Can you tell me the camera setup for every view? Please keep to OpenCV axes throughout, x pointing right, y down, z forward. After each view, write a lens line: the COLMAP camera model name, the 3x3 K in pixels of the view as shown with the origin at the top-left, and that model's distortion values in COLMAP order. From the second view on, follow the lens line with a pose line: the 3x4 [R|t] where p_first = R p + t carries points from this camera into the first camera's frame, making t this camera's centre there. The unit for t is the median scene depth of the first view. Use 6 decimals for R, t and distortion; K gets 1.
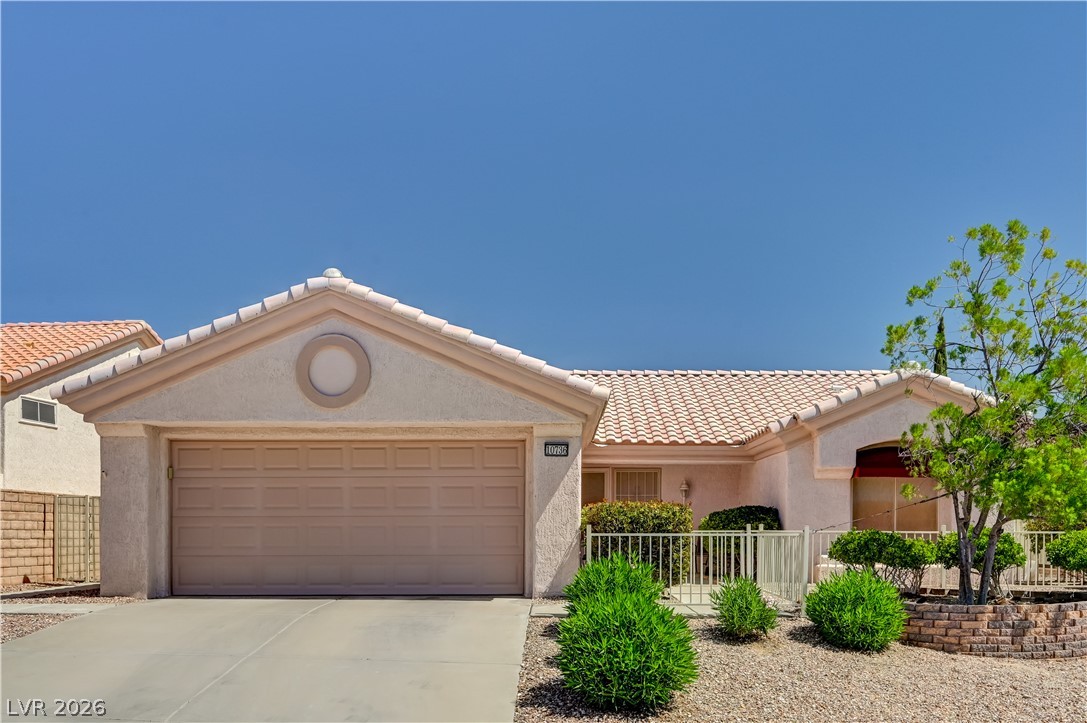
lens RADIAL K [[923.3, 0, 547.5], [0, 923.3, 439.9], [0, 0, 1]] dist [-0.005052, -0.000468]
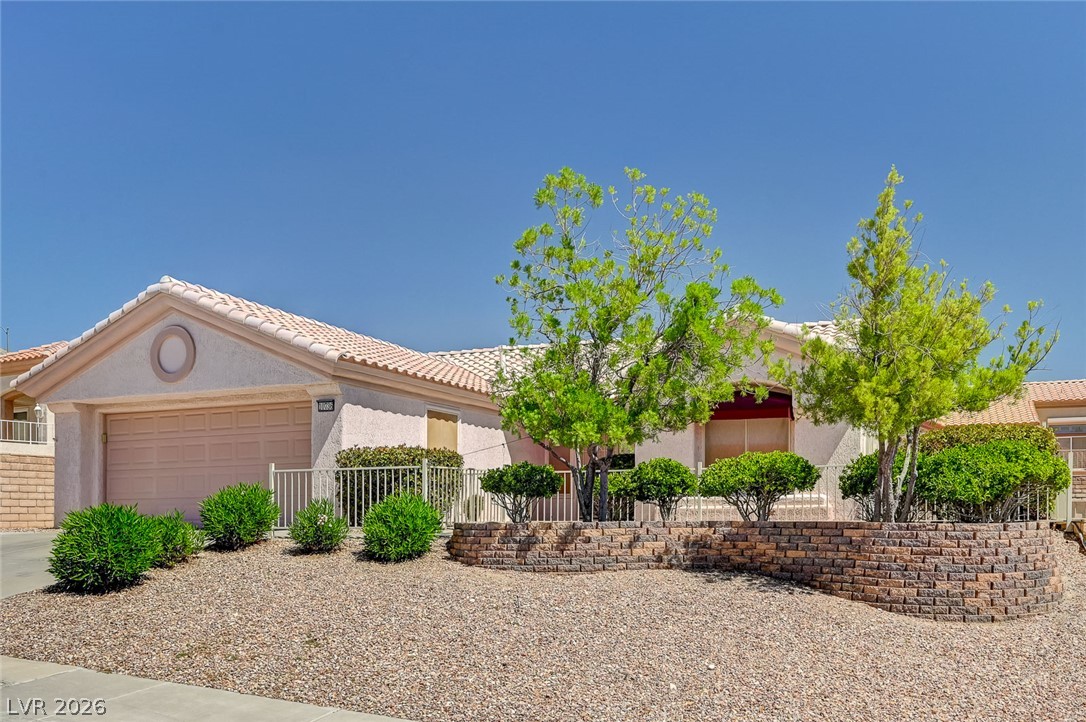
lens RADIAL K [[917.0, 0, 542.0], [0, 917.0, 401.3], [0, 0, 1]] dist [-0.001898, -0.092768]
pose [[0.926935, -0.053683, -0.371362, 0.722241], [0.046738, 0.998523, -0.027686, 0.051462], [0.372300, 0.008306, 0.928075, -0.000356]]
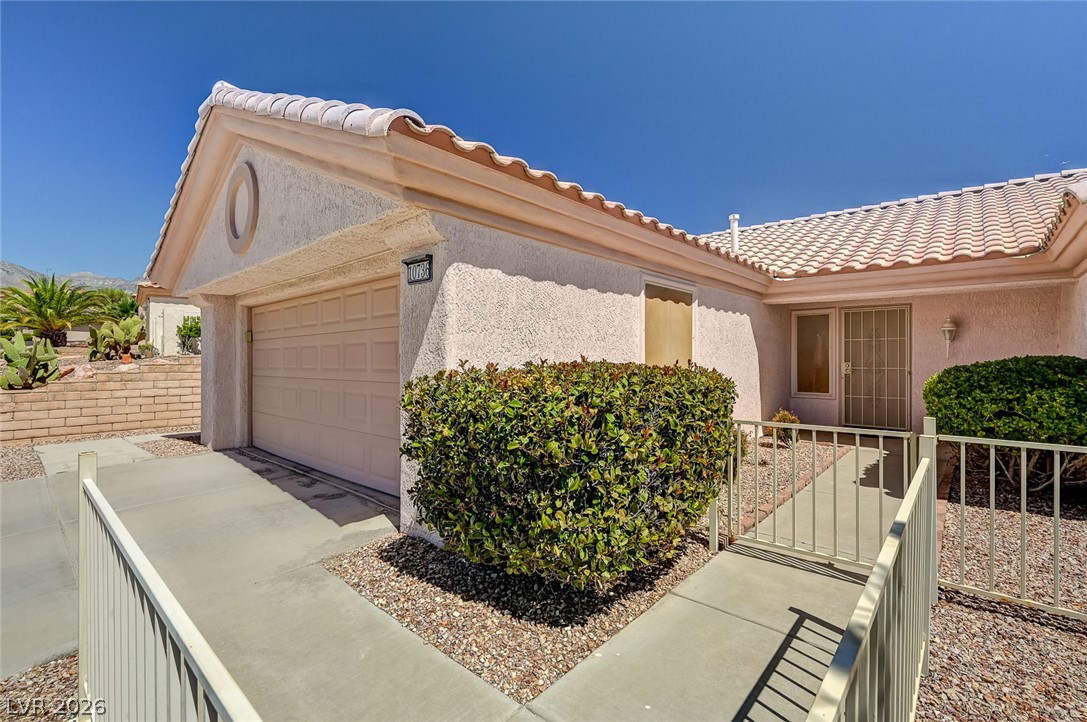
lens RADIAL K [[488.7, 0, 523.6], [0, 488.7, 358.1], [0, 0, 1]] dist [-0.044323, -0.000149]
pose [[0.732788, -0.002831, -0.680451, 0.253841], [0.066898, 0.995447, 0.067902, 0.047212], [0.677161, -0.095279, 0.729641, 0.839459]]
